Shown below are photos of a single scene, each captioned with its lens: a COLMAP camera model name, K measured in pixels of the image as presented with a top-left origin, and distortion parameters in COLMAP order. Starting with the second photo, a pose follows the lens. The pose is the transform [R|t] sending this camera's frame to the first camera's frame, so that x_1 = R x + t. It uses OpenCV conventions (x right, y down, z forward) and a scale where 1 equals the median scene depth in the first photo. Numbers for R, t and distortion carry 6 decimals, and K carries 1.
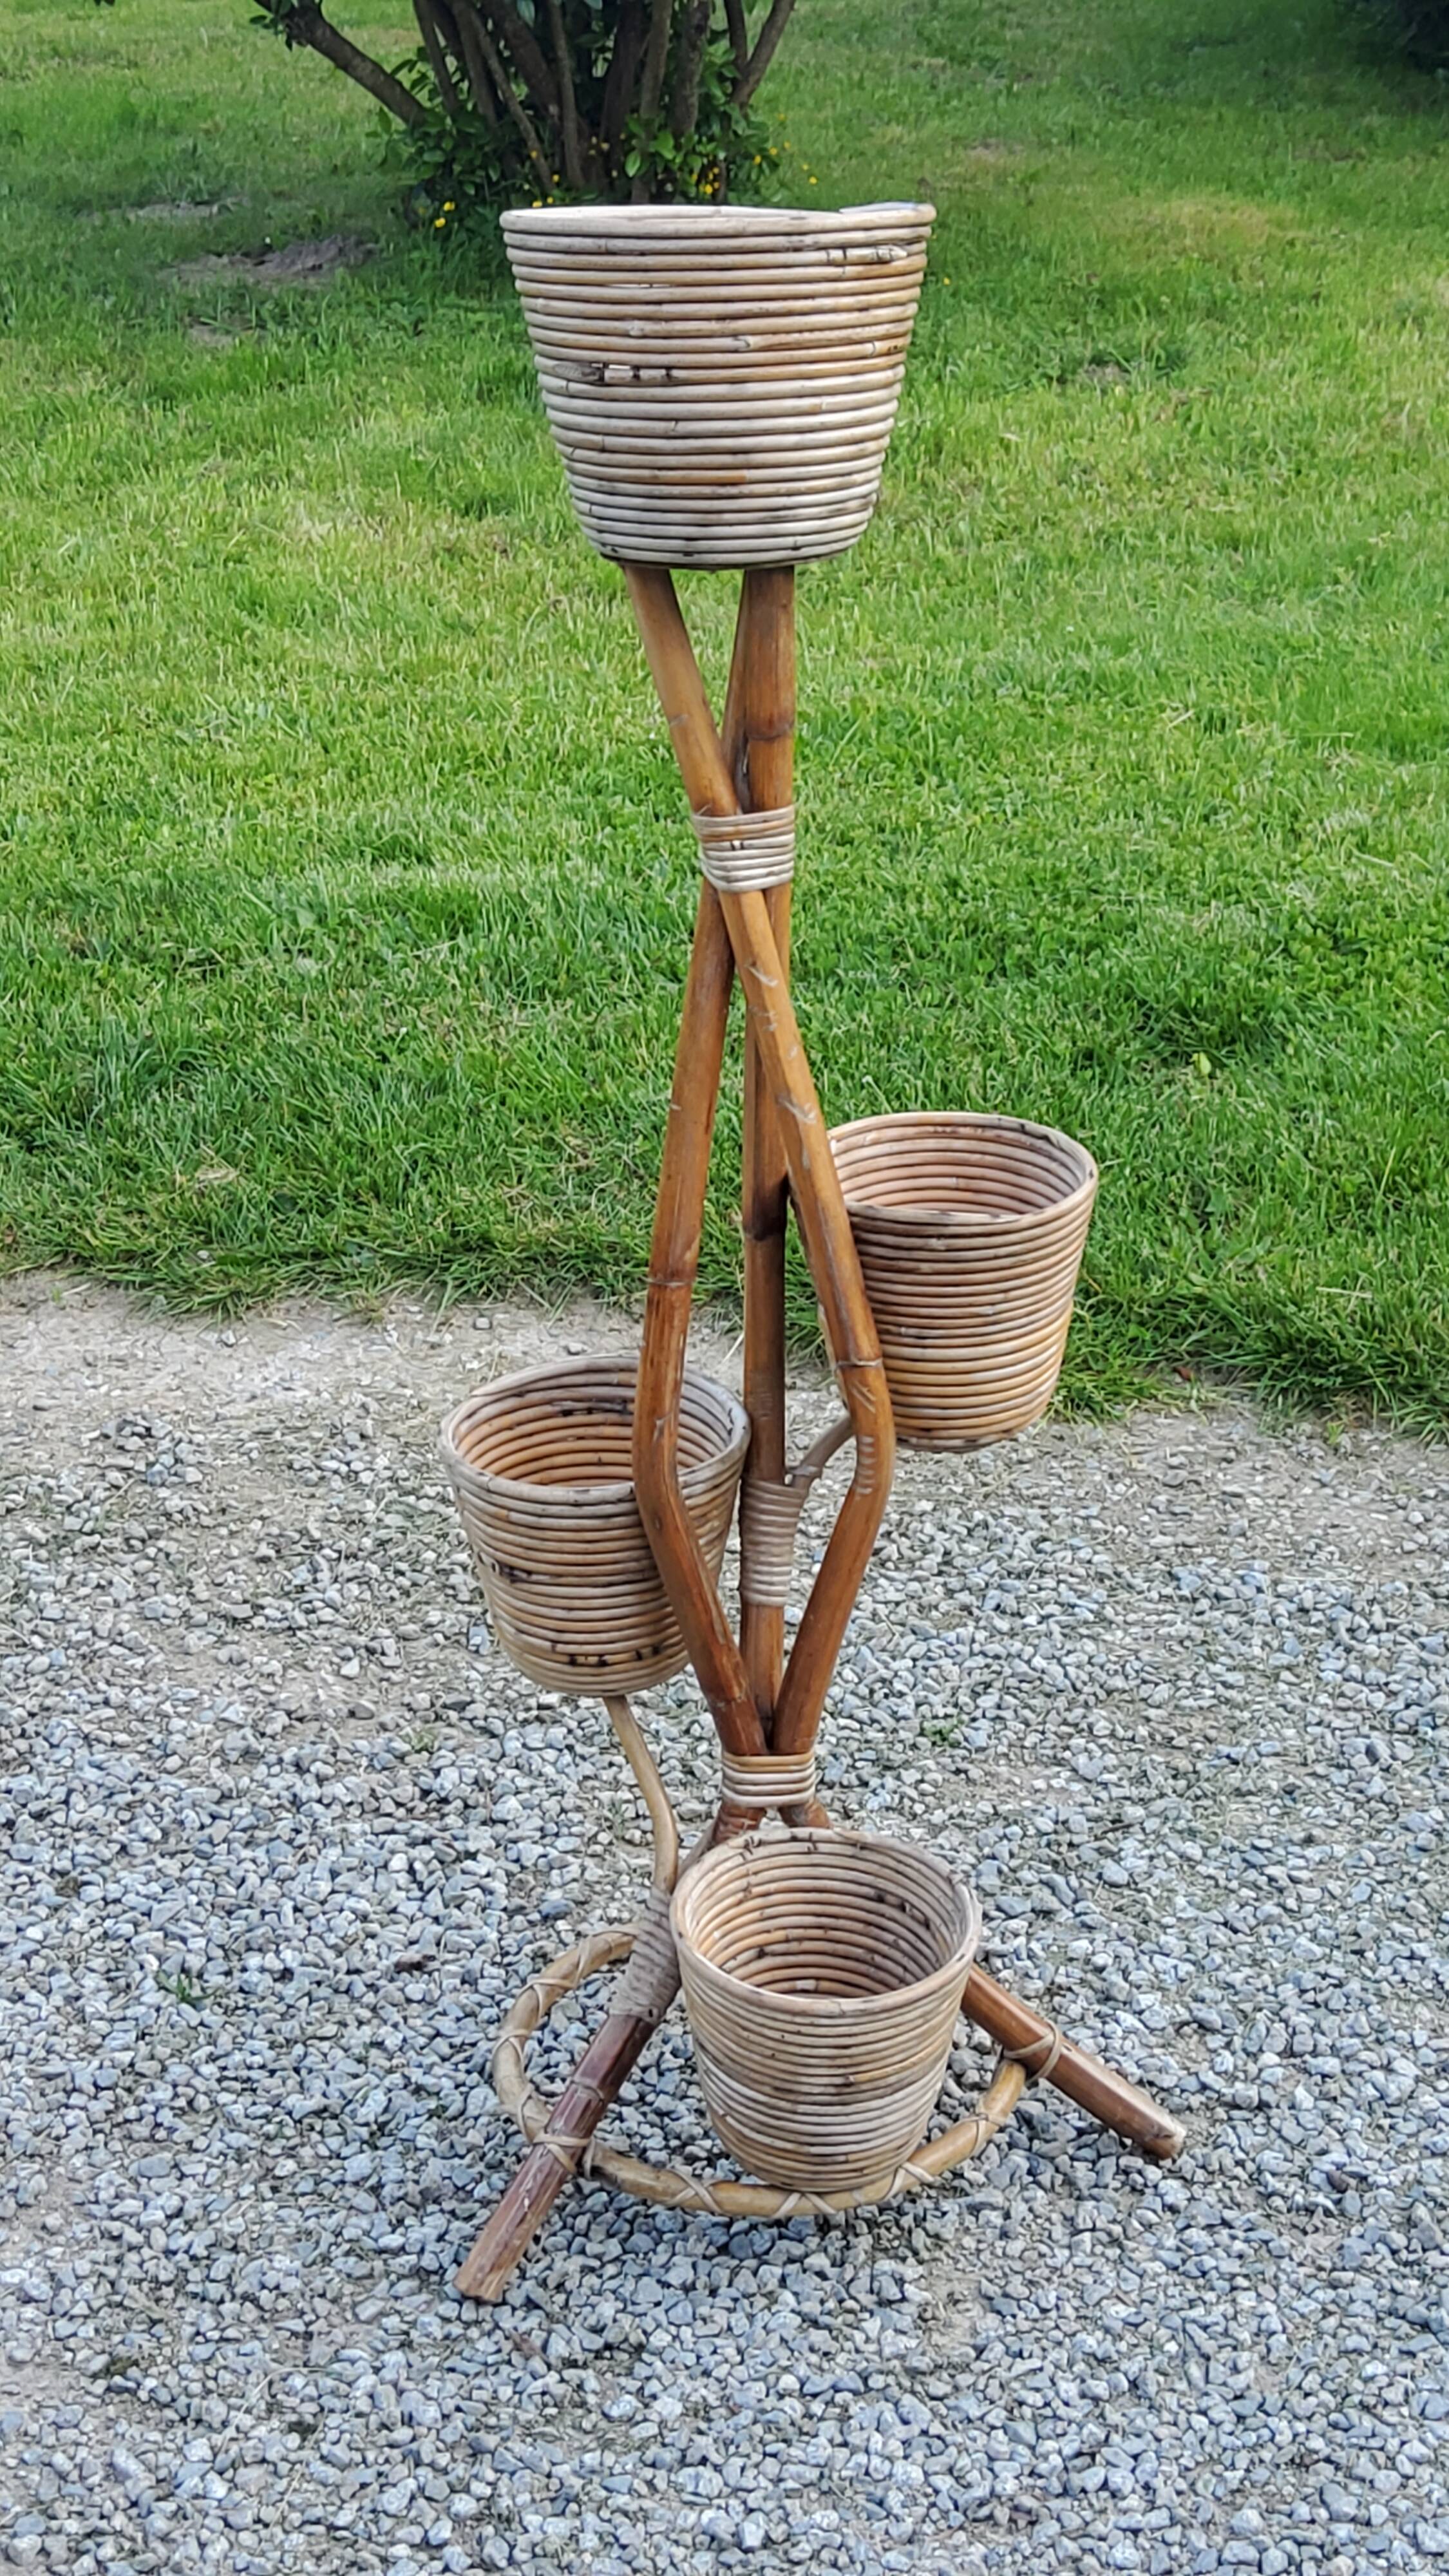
lens RADIAL K [[3847.7, 0, 742.6], [0, 3847.7, 1274.0], [0, 0, 1]] dist [0.112122, 0.000000]
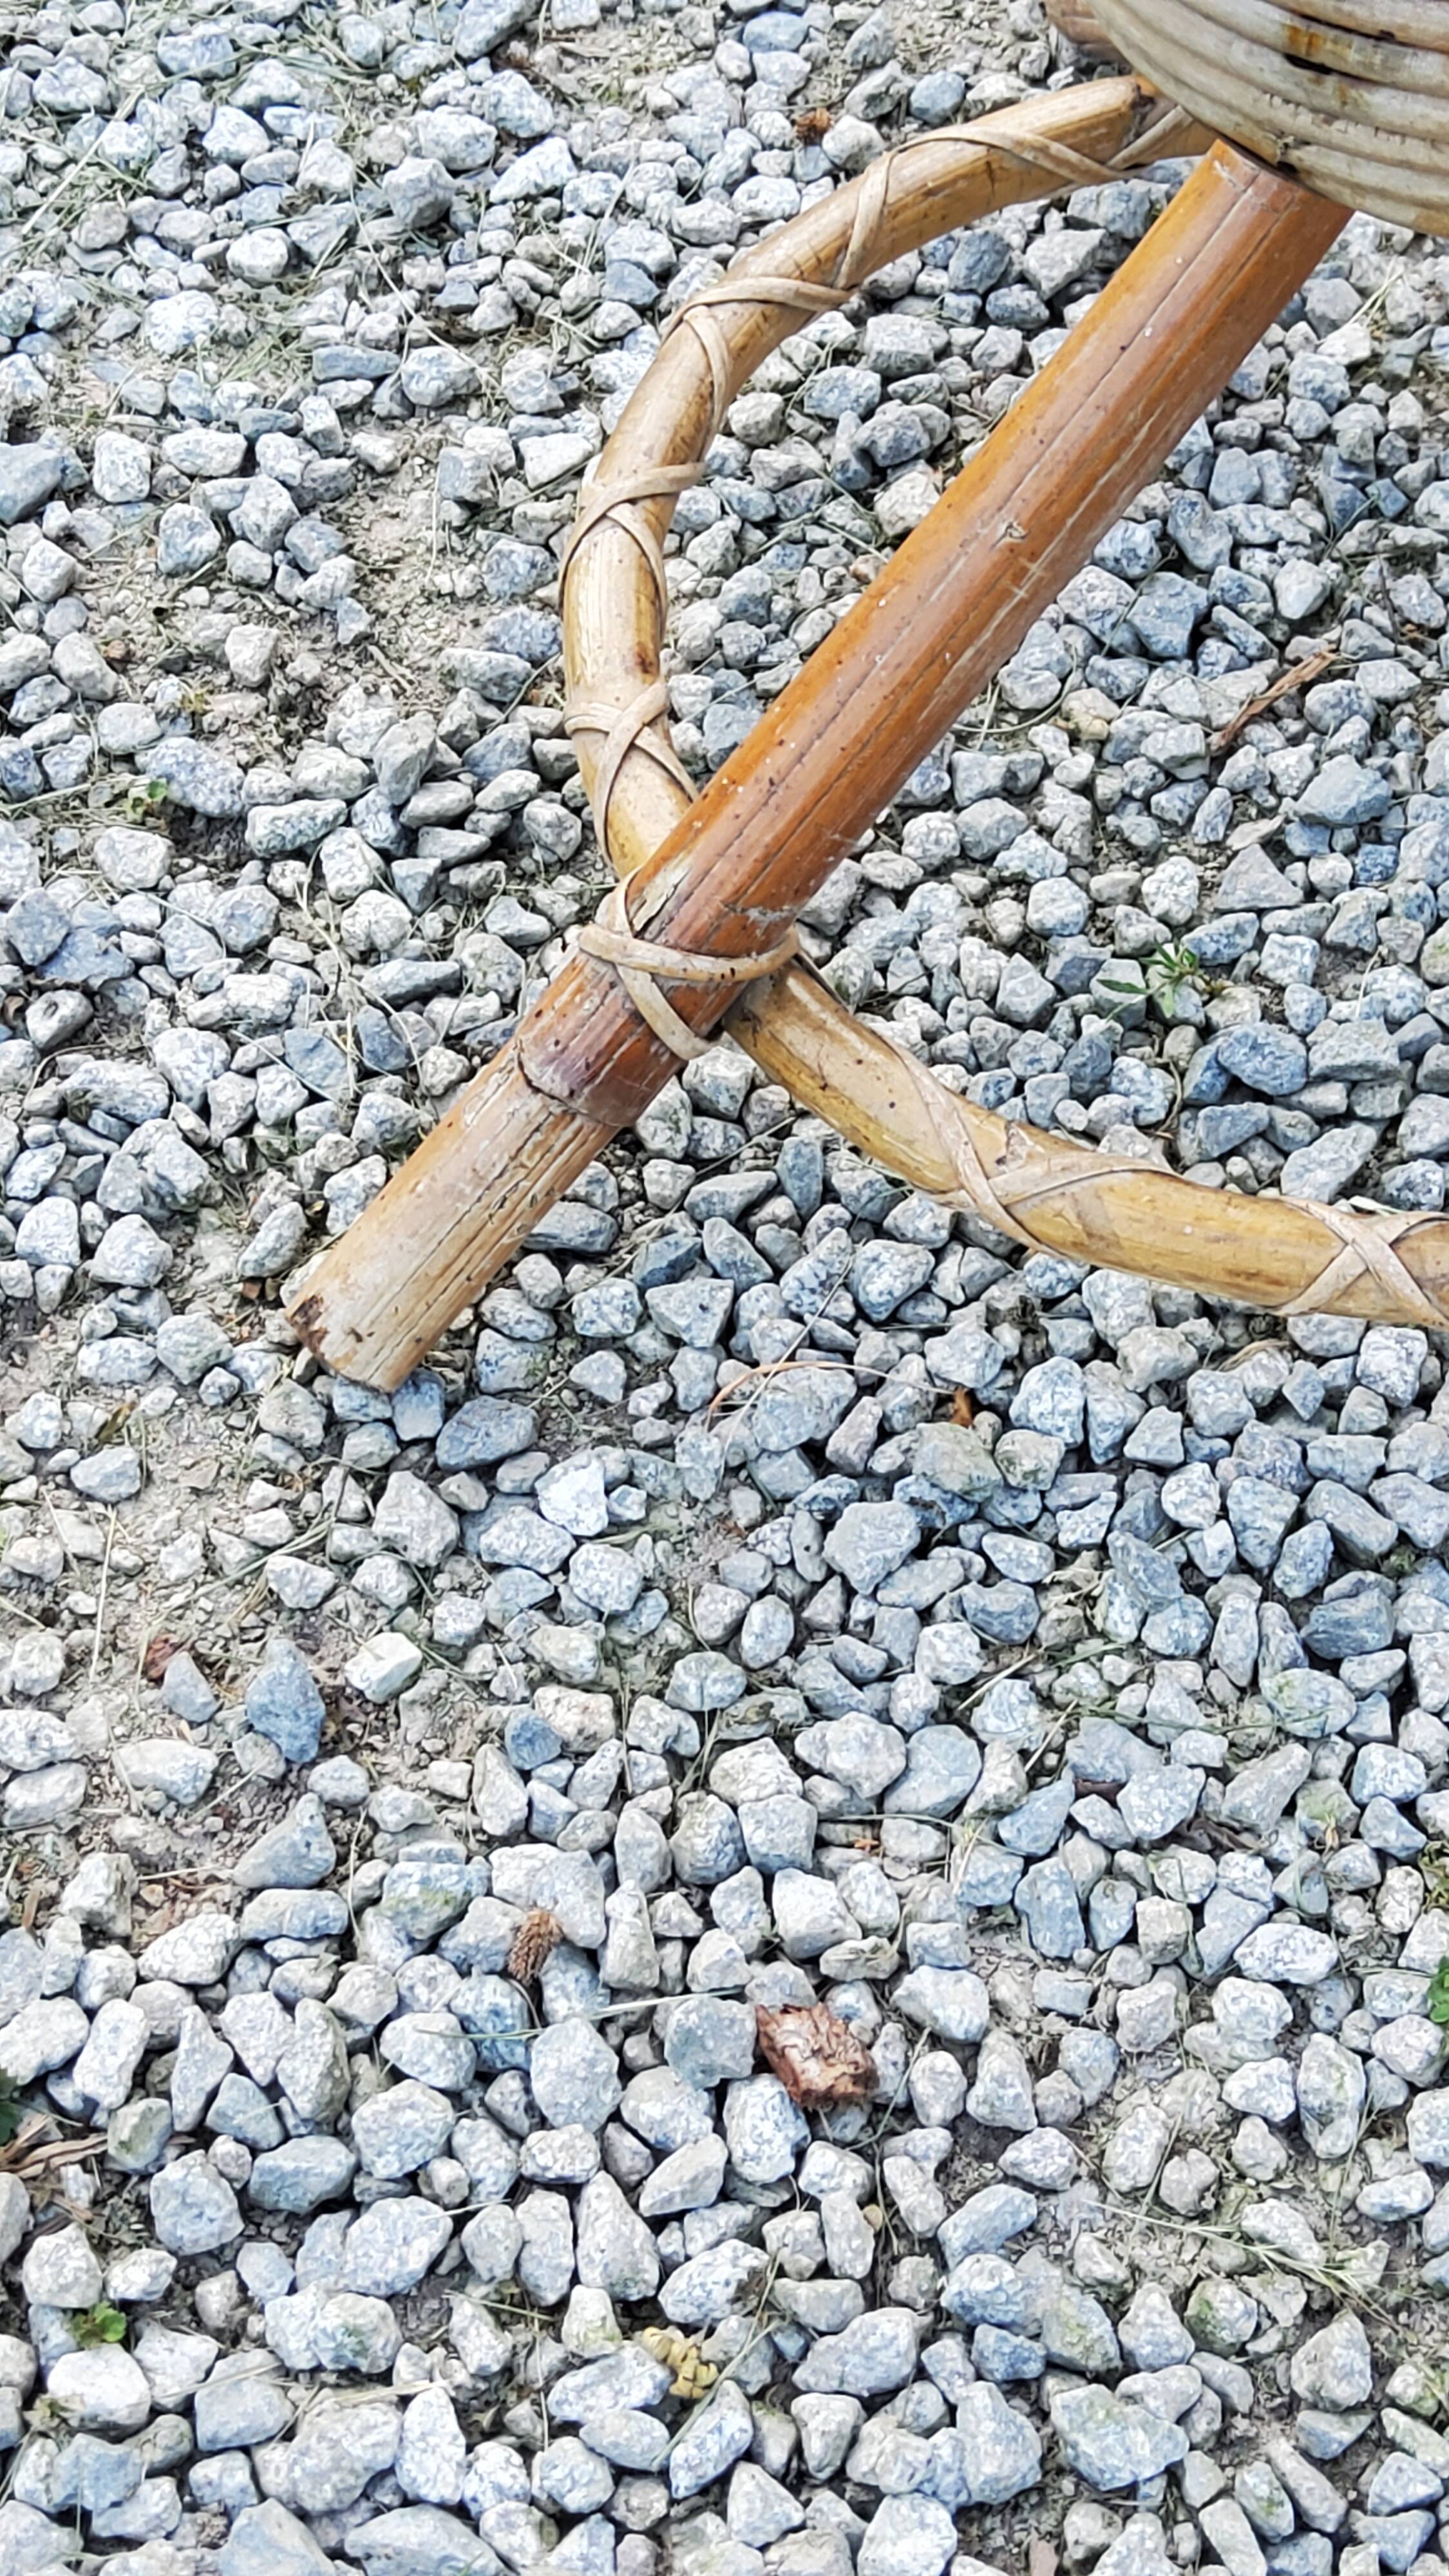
lens RADIAL K [[3847.7, 0, 747.5], [0, 3847.7, 1215.5], [0, 0, 1]] dist [0.112122, 0.000000]
pose [[-0.288407, -0.791251, 0.539207, -0.200303], [0.361711, 0.431376, 0.826486, -0.067551], [-0.886559, 0.433402, 0.161793, 1.052048]]
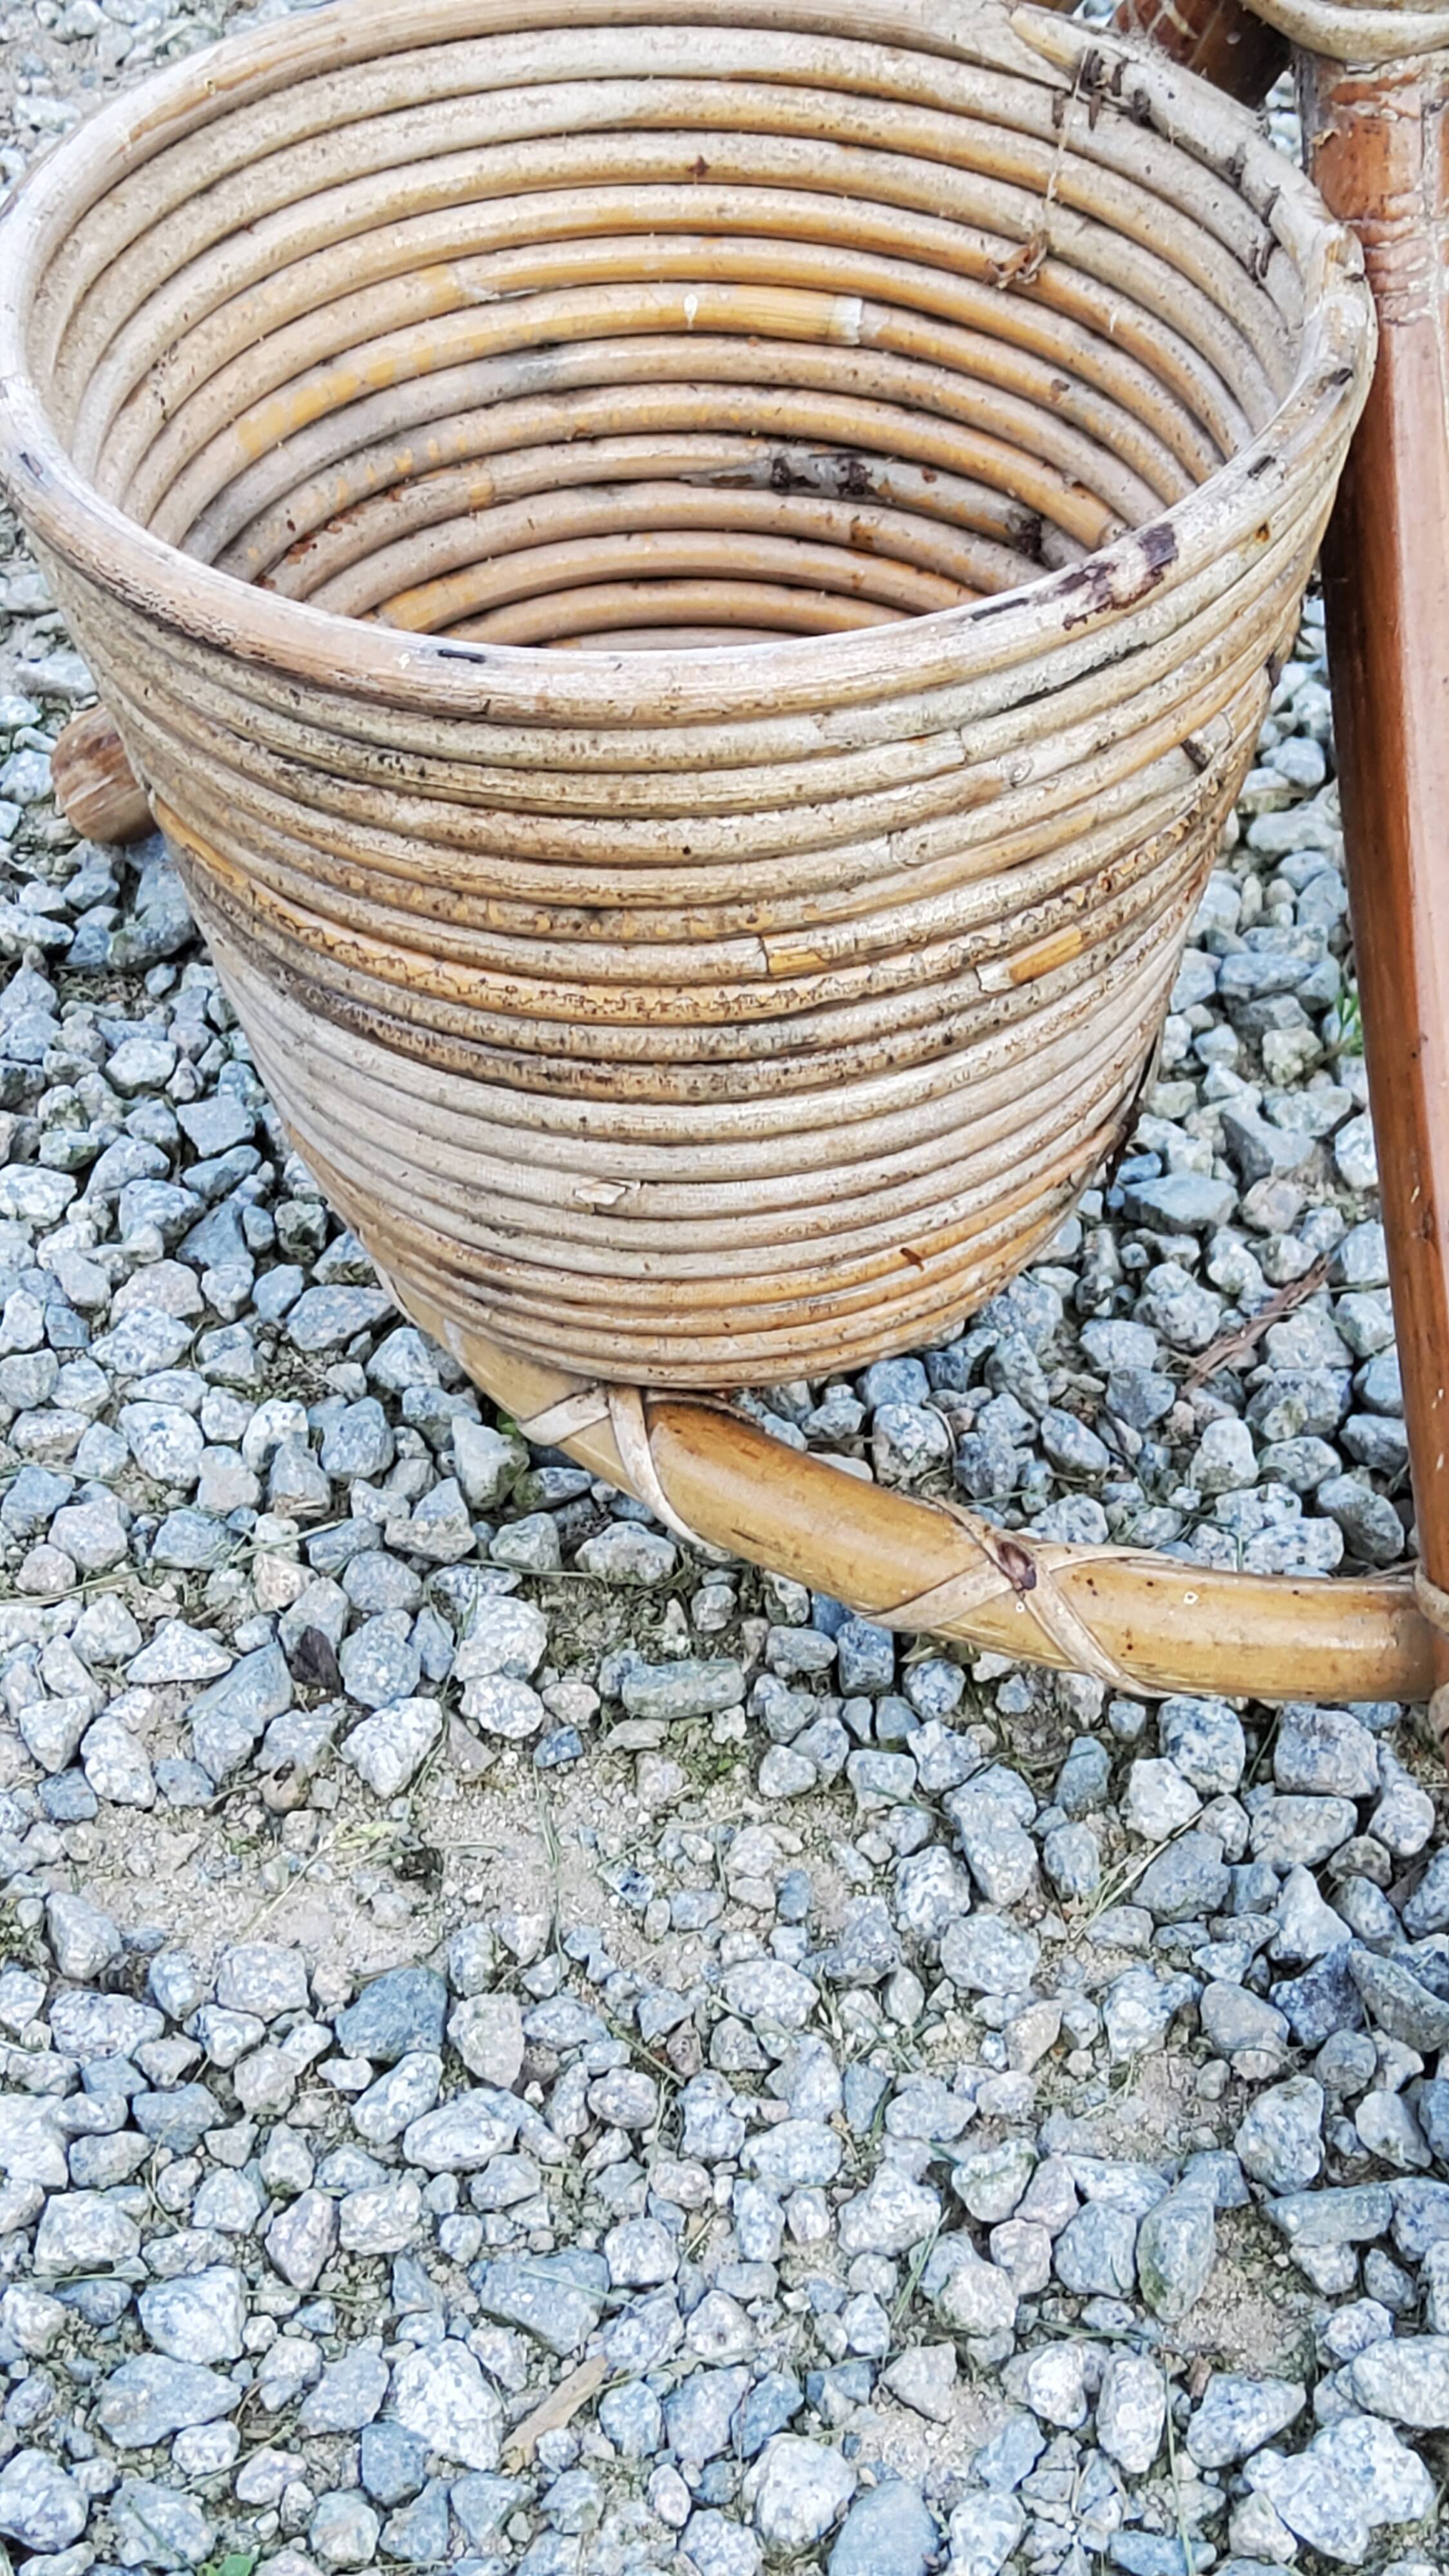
lens RADIAL K [[3847.7, 0, 732.2], [0, 3847.7, 1250.8], [0, 0, 1]] dist [0.112122, 0.000000]
pose [[0.270402, 0.657706, -0.703068, 0.215130], [-0.391196, 0.742329, 0.543979, 0.078095], [0.879687, 0.127944, 0.458019, 0.872925]]
